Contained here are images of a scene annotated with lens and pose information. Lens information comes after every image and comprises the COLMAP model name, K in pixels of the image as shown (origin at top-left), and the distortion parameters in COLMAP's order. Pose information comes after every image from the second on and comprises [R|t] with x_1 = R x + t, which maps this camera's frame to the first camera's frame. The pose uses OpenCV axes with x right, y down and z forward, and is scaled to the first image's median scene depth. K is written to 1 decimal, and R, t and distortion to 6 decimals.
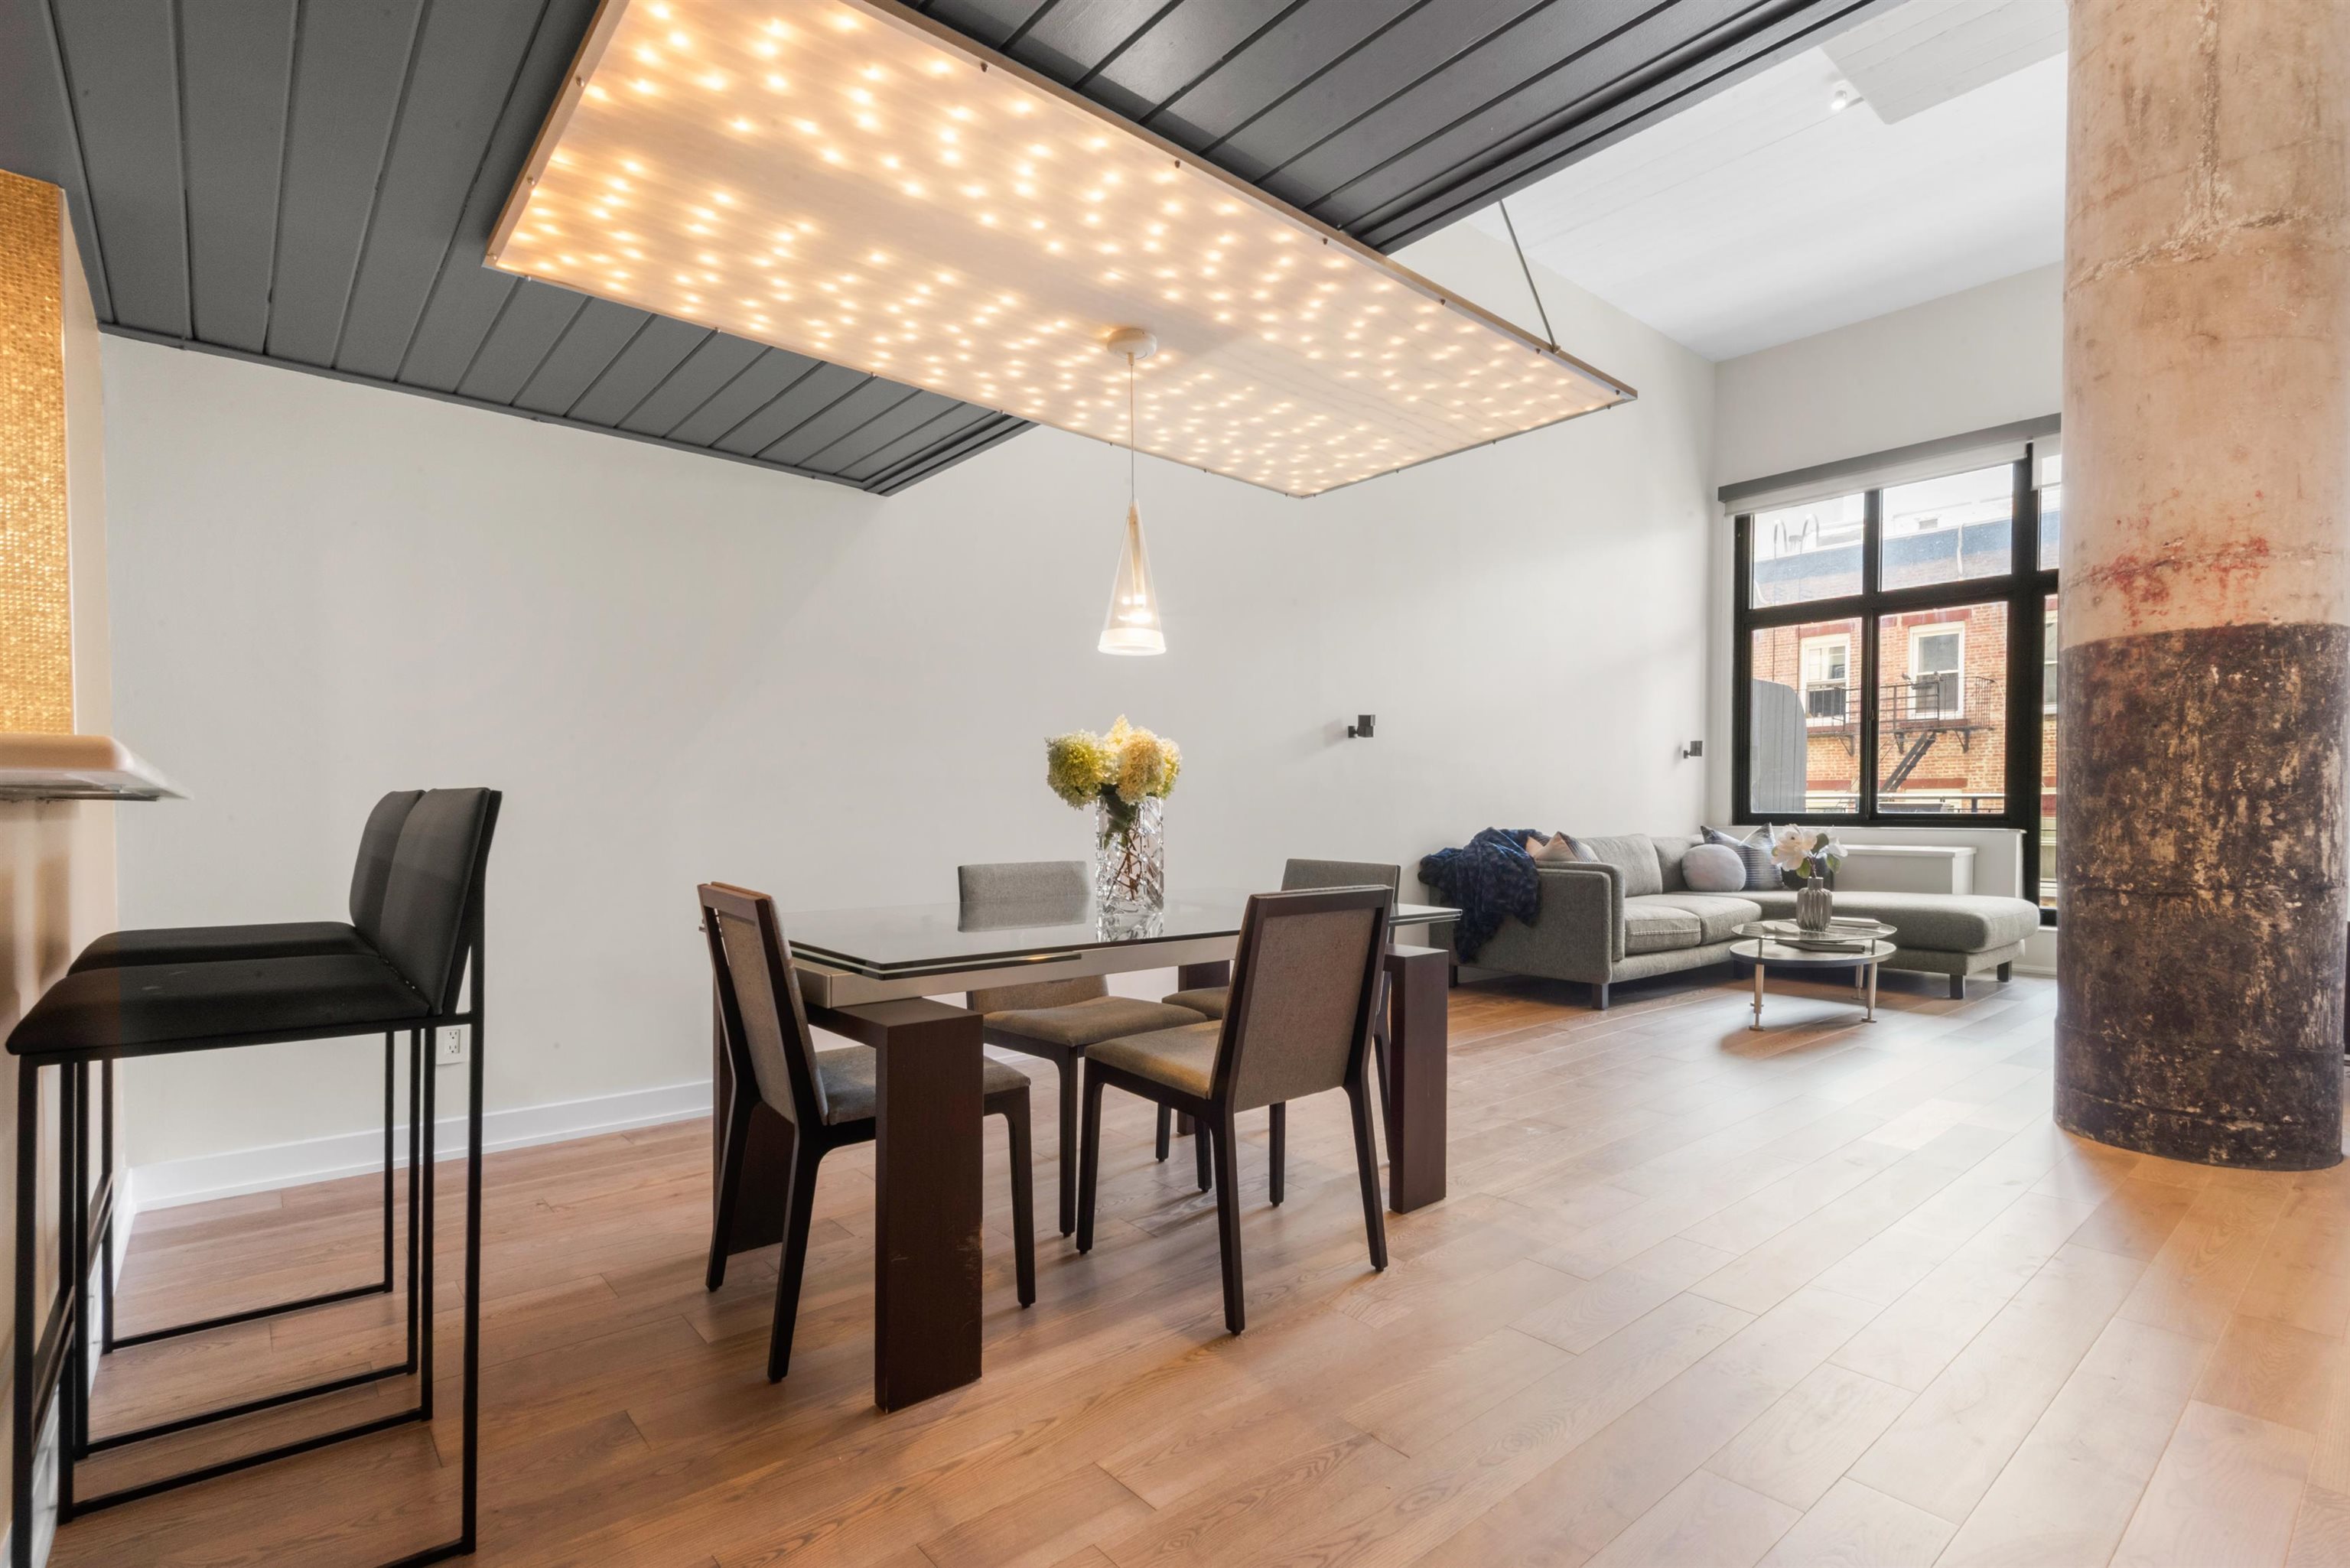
lens RADIAL K [[1107.4, 0, 1191.8], [0, 1107.4, 825.3], [0, 0, 1]] dist [0.031026, -0.020638]
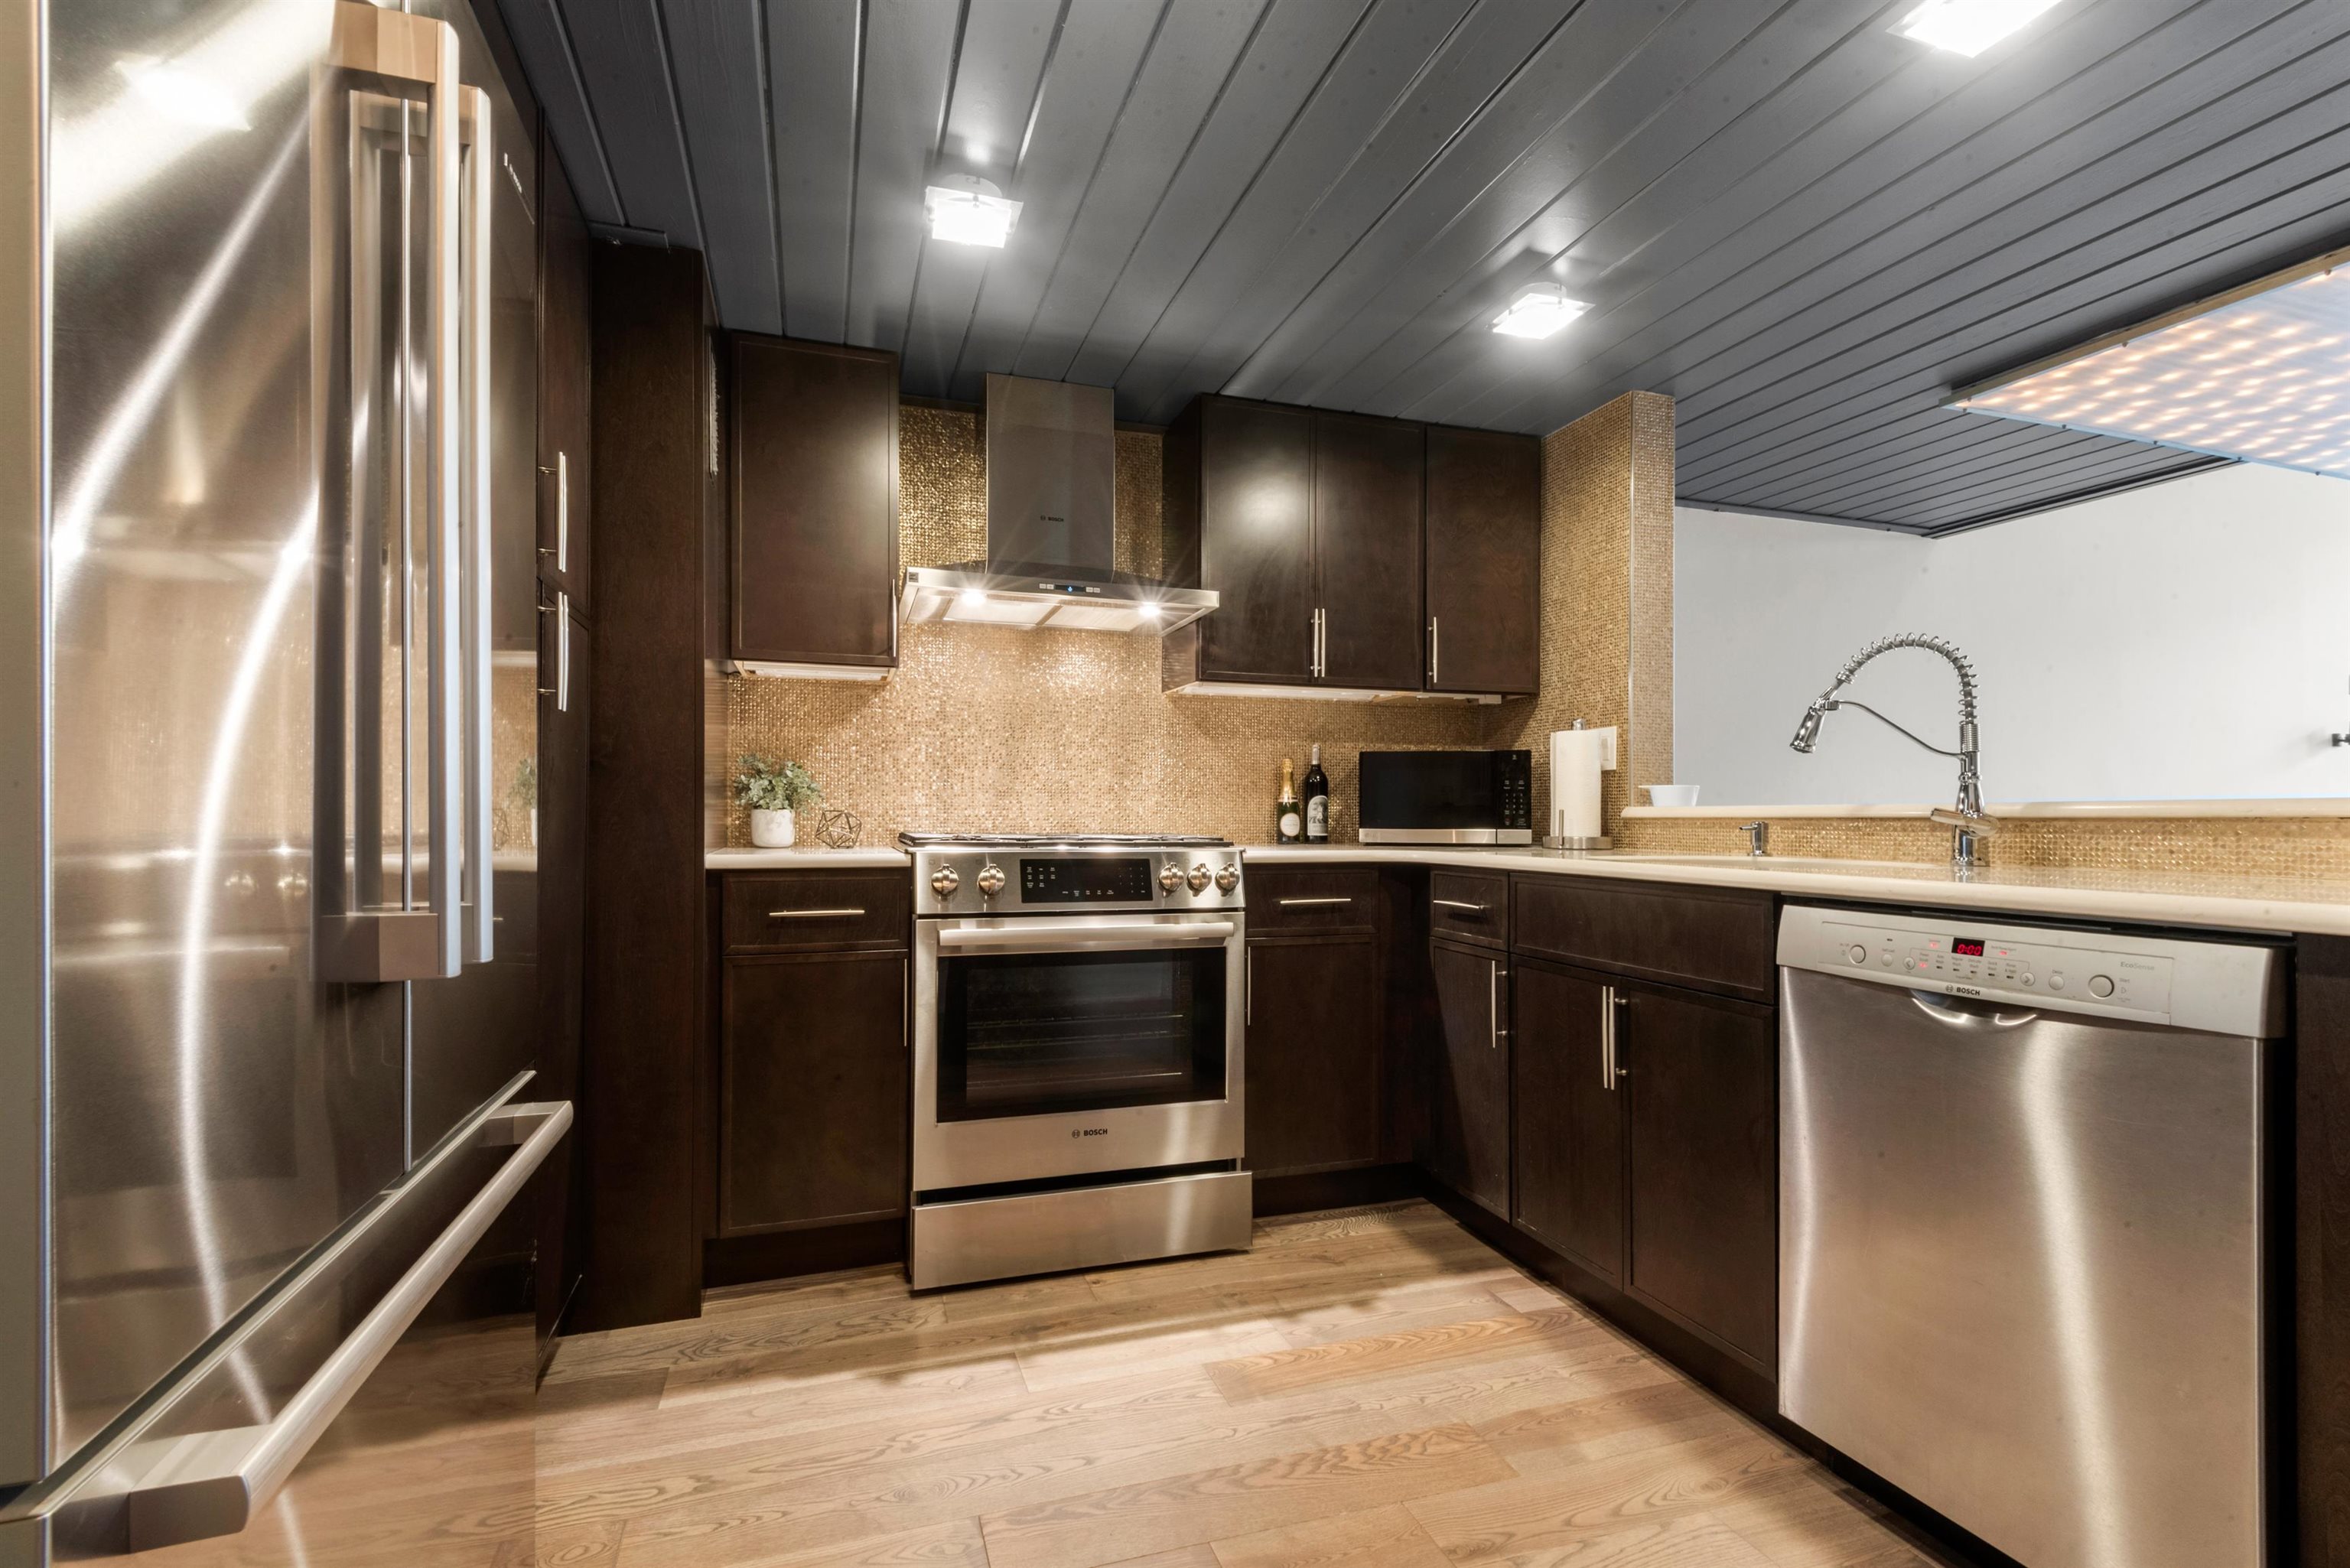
lens RADIAL K [[1093.9, 0, 1183.6], [0, 1093.9, 815.2], [0, 0, 1]] dist [0.022386, -0.013648]
pose [[0.921420, 0.005341, -0.388530, -0.637404], [-0.010792, 0.999872, -0.011847, -0.002450], [0.388417, 0.015109, 0.921360, -0.344347]]
